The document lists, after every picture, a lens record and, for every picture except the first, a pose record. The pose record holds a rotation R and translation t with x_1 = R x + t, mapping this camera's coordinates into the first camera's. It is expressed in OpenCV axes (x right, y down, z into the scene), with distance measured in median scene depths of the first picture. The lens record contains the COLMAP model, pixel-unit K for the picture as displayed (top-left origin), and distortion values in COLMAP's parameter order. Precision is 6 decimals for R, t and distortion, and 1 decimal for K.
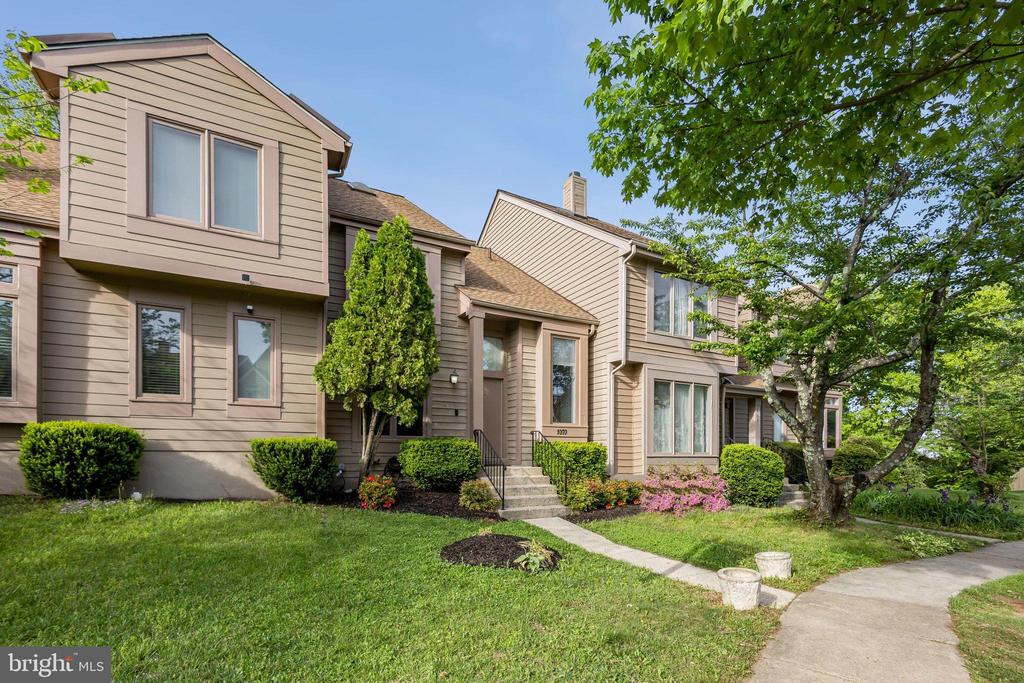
lens RADIAL K [[466.0, 0, 512.0], [0, 466.0, 341.5], [0, 0, 1]] dist [-0.001031, -0.000216]
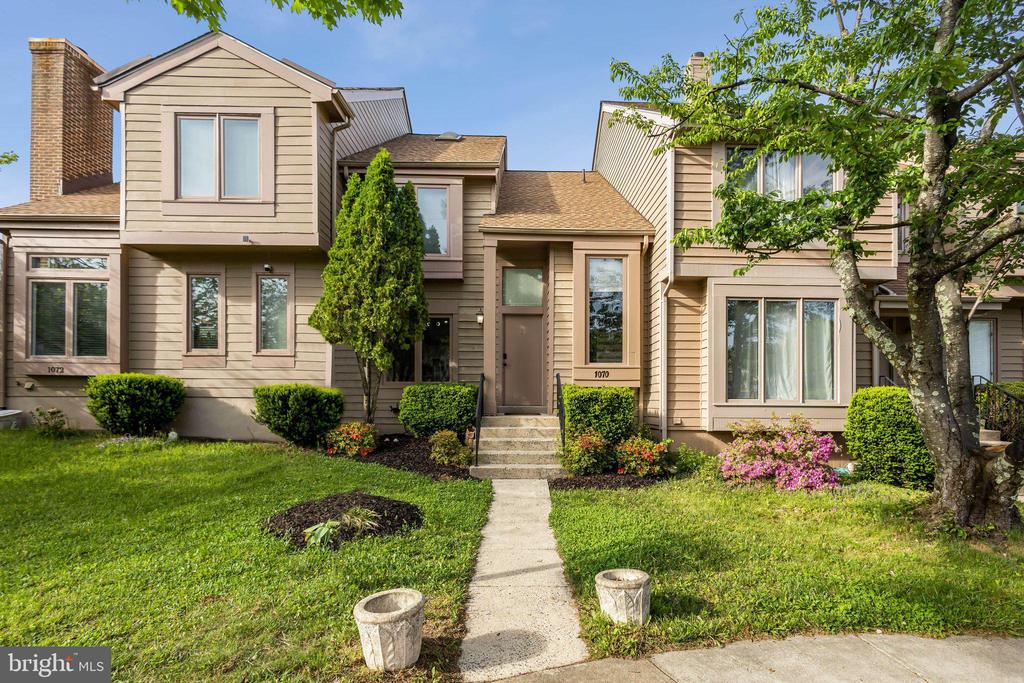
lens RADIAL K [[473.1, 0, 515.8], [0, 473.1, 303.2], [0, 0, 1]] dist [-0.001823, 0.000023]
pose [[0.889941, -0.089675, -0.447172, 0.447291], [0.103286, 0.994633, 0.006093, 0.067149], [0.444226, -0.051609, 0.894427, 0.272067]]
